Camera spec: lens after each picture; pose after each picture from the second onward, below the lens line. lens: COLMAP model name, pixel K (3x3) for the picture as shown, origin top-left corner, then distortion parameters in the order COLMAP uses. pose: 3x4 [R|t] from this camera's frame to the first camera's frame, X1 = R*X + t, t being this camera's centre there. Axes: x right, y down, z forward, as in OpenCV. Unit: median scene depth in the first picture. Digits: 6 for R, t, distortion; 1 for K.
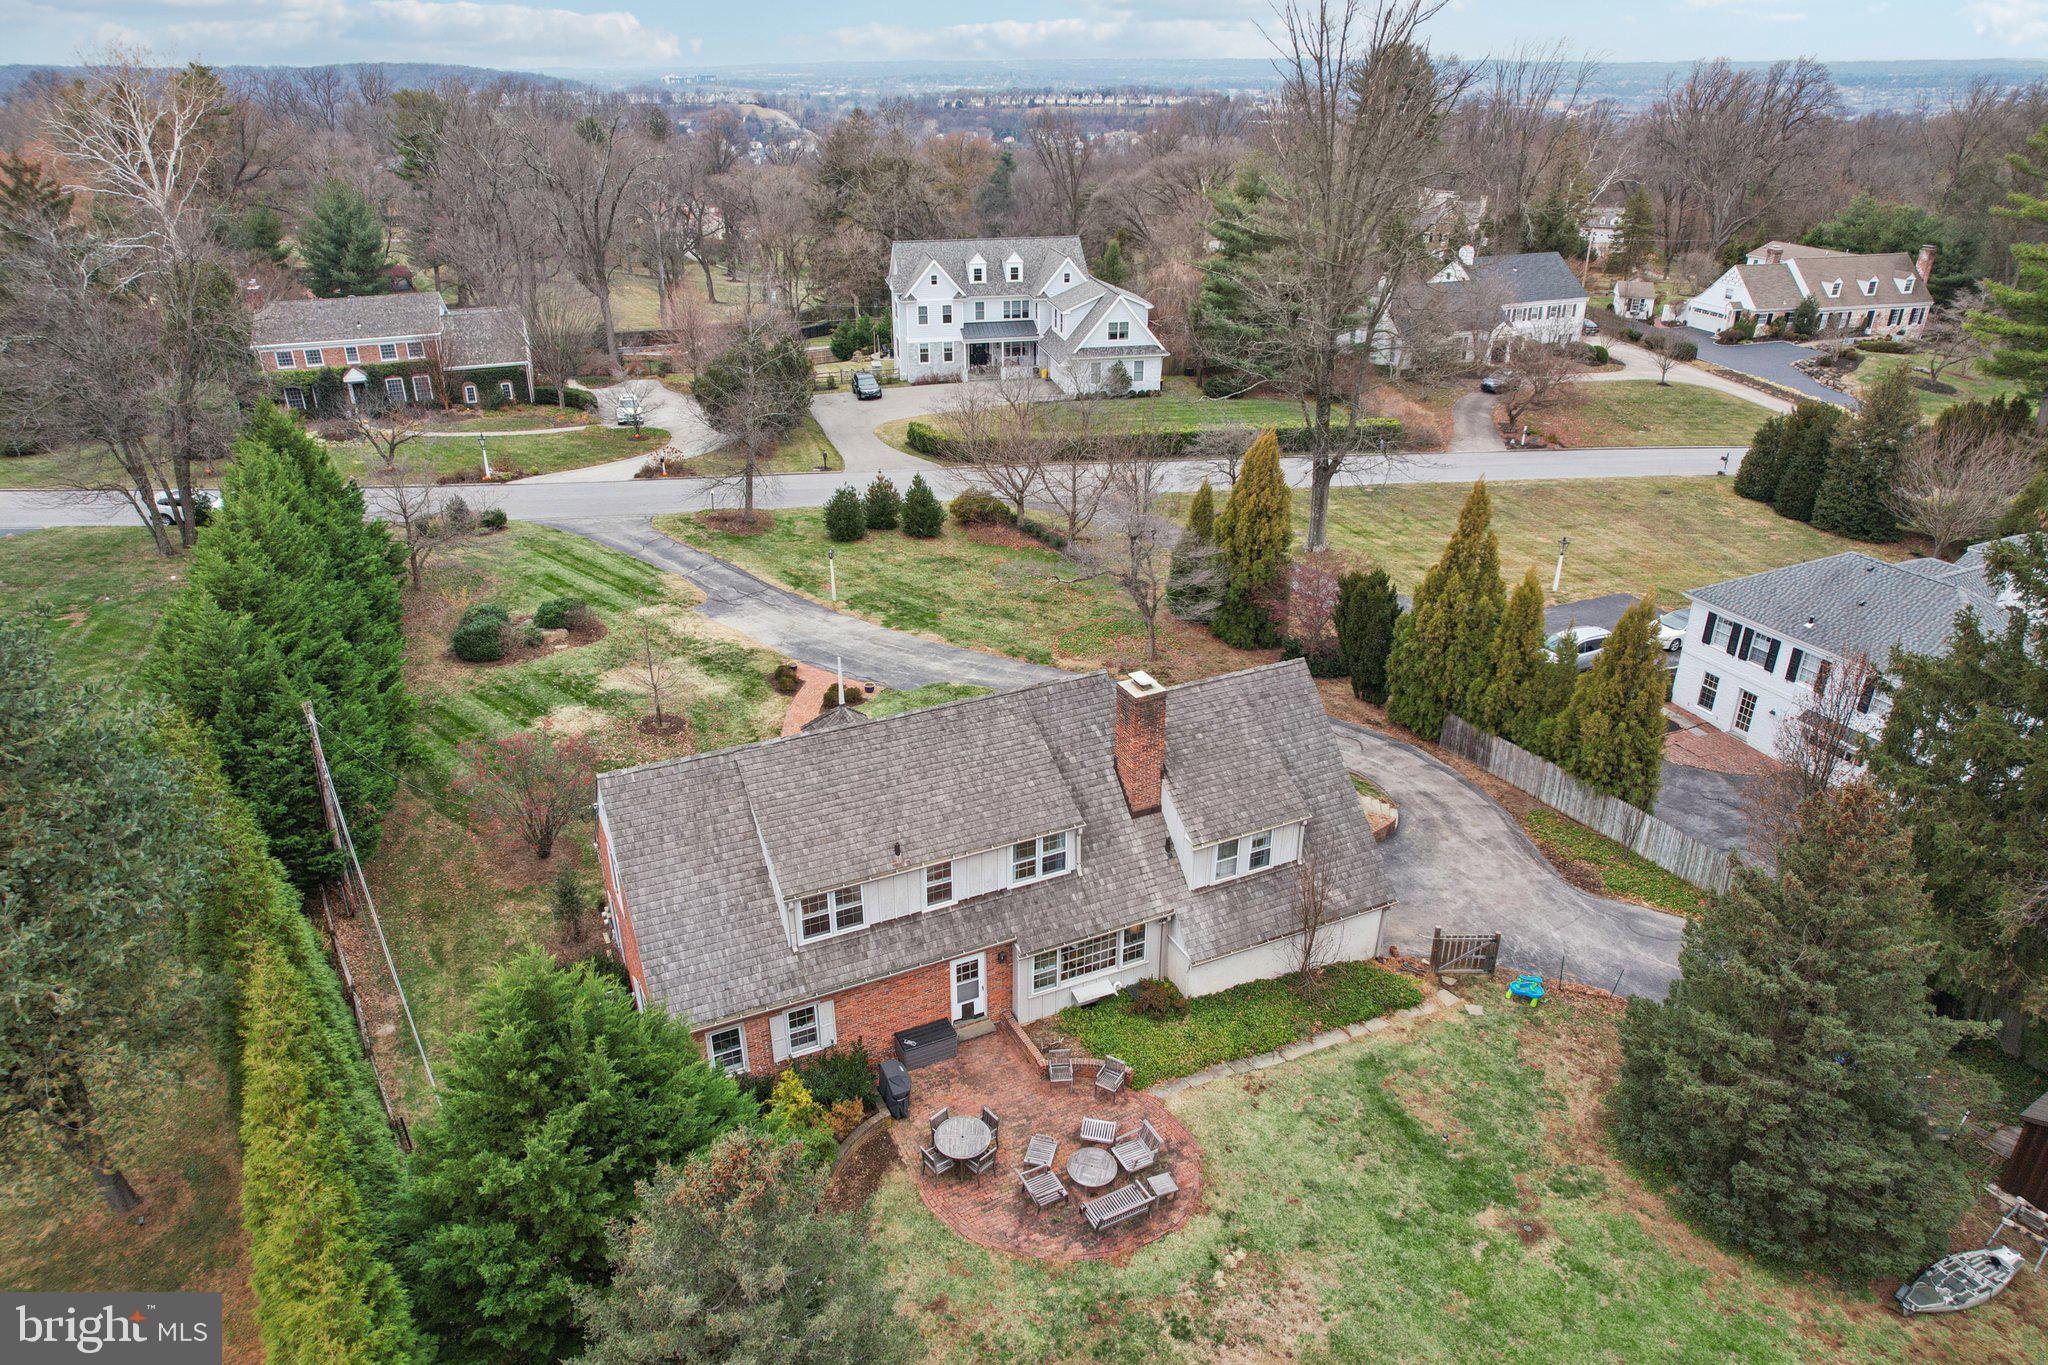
lens RADIAL K [[1317.6, 0, 1021.2], [0, 1317.6, 675.4], [0, 0, 1]] dist [-0.069151, 0.057451]
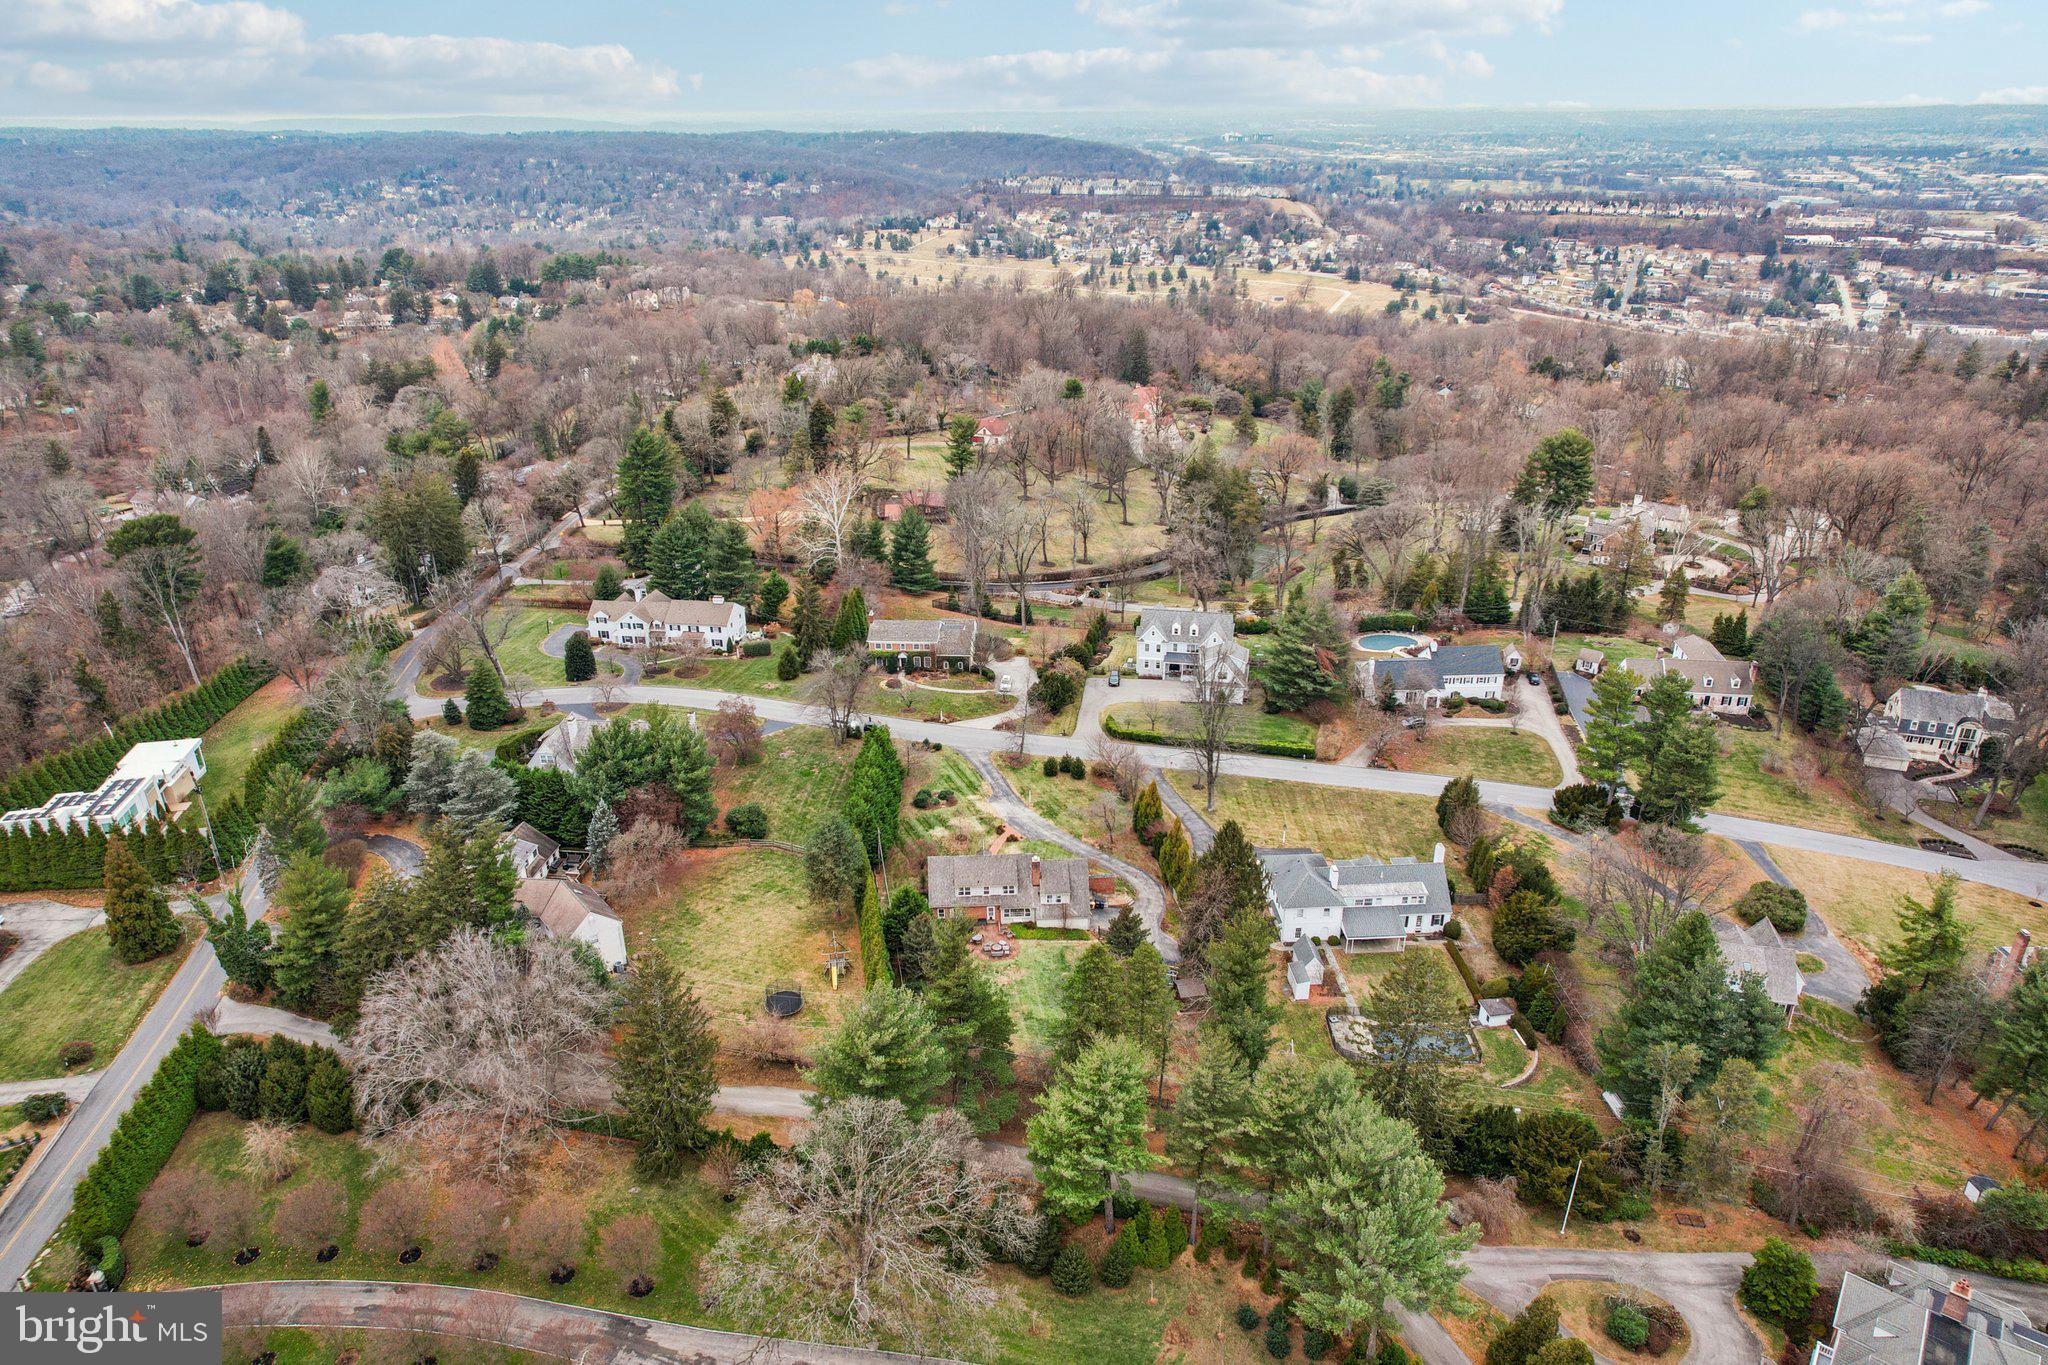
lens RADIAL K [[1298.6, 0, 1019.9], [0, 1298.6, 736.2], [0, 0, 1]] dist [-0.081999, 0.063033]
pose [[0.923714, 0.163454, -0.346461, 1.102745], [-0.157025, 0.986487, 0.046757, -0.445279], [0.349422, 0.011213, 0.936898, -2.375428]]
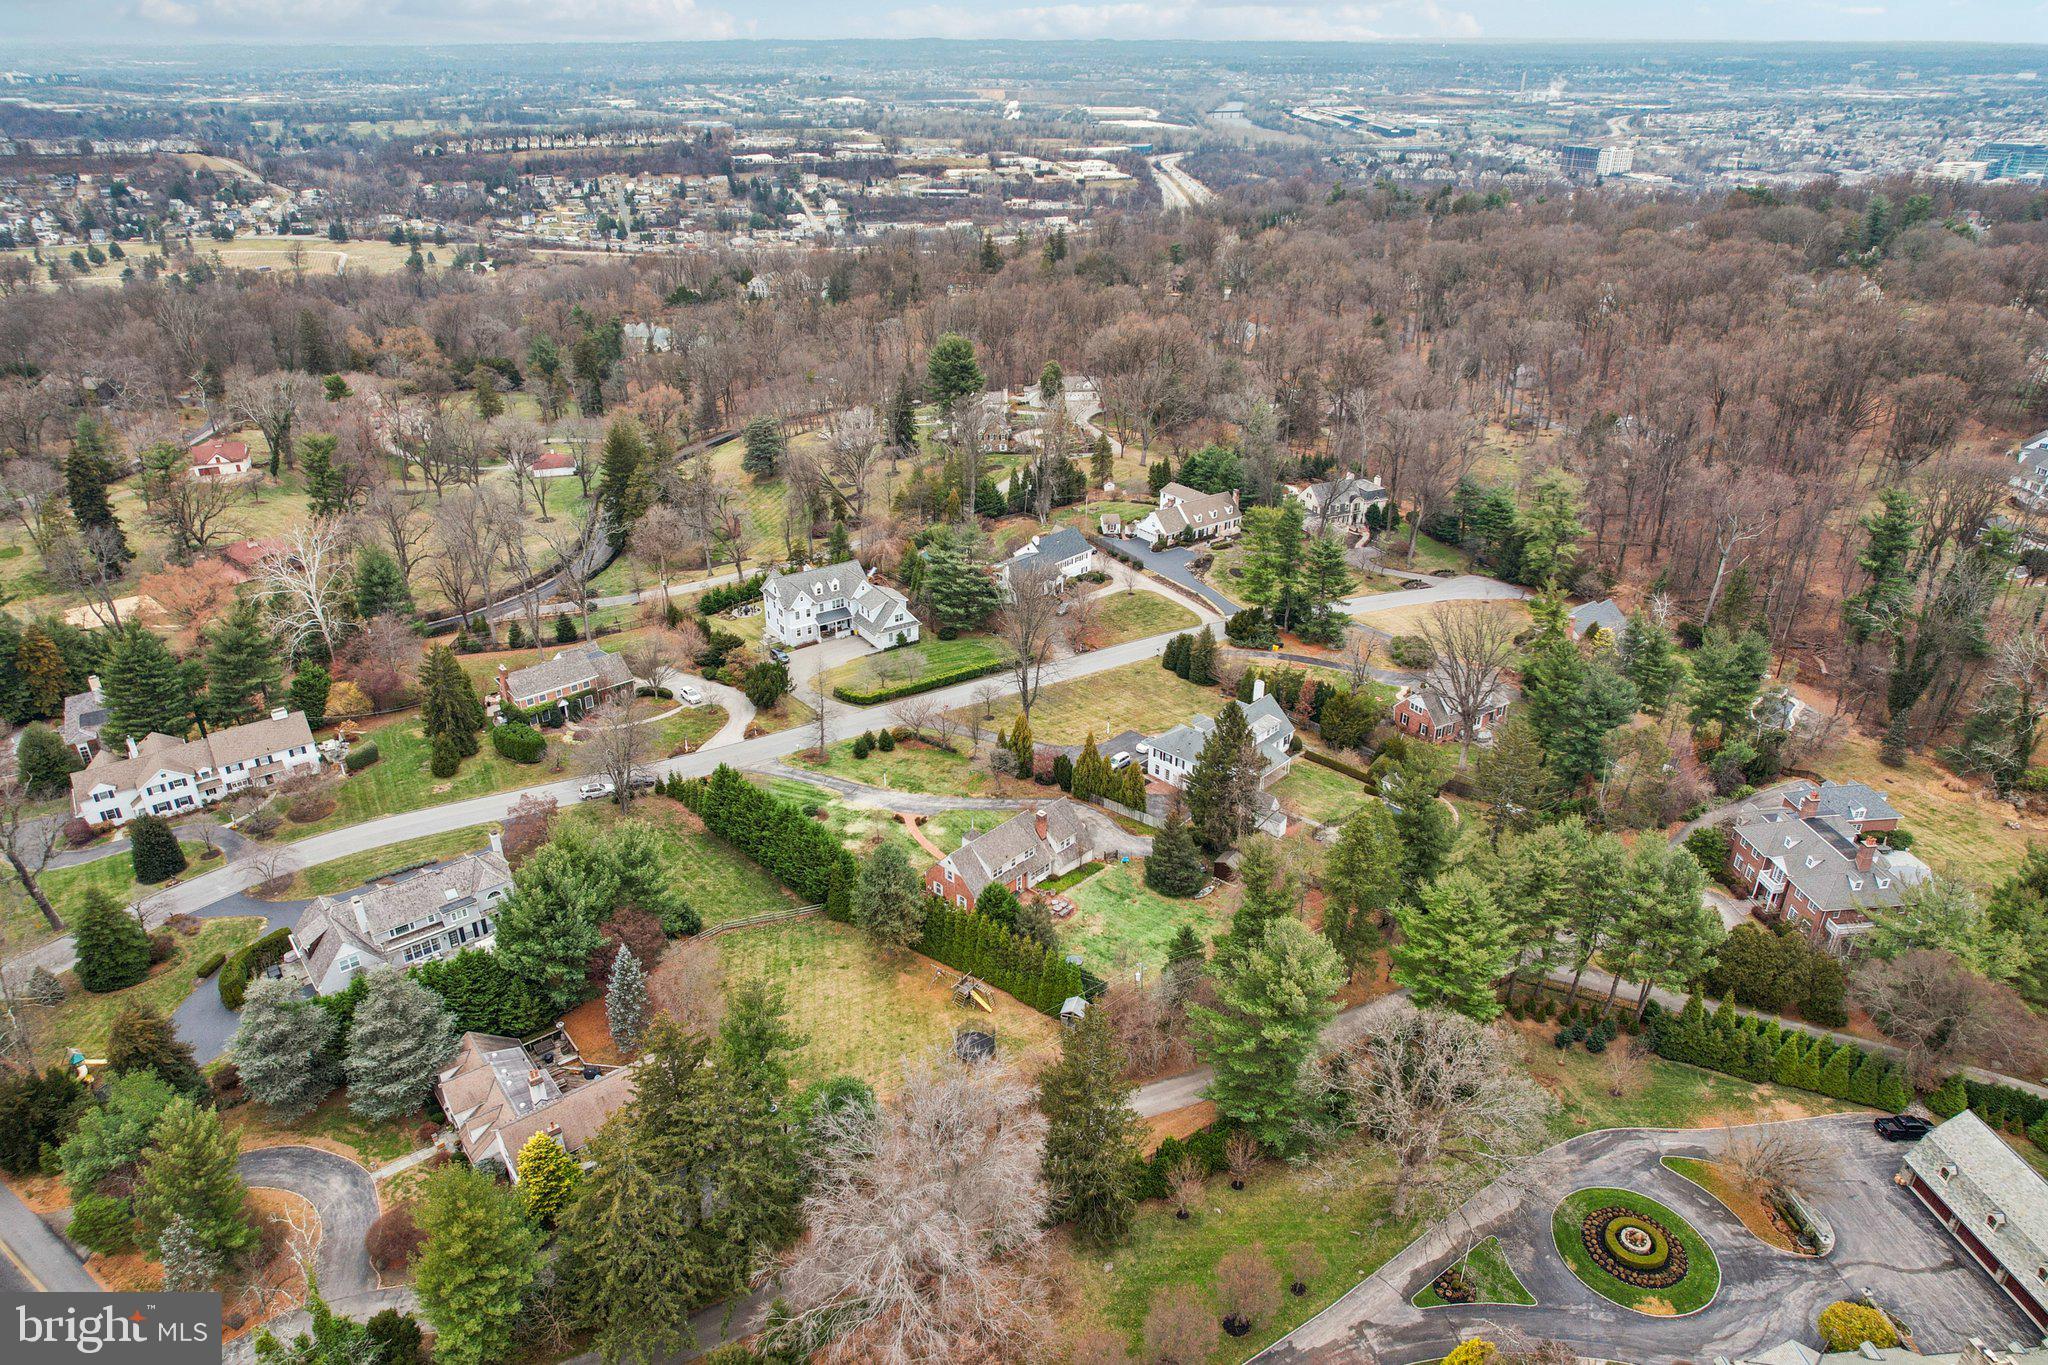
lens RADIAL K [[1310.4, 0, 1028.2], [0, 1310.4, 724.8], [0, 0, 1]] dist [-0.078124, 0.059476]
pose [[0.926989, -0.172581, 0.333027, -1.010728], [0.155933, 0.984816, 0.076309, -0.463342], [-0.341140, -0.018808, 0.939824, -2.347486]]
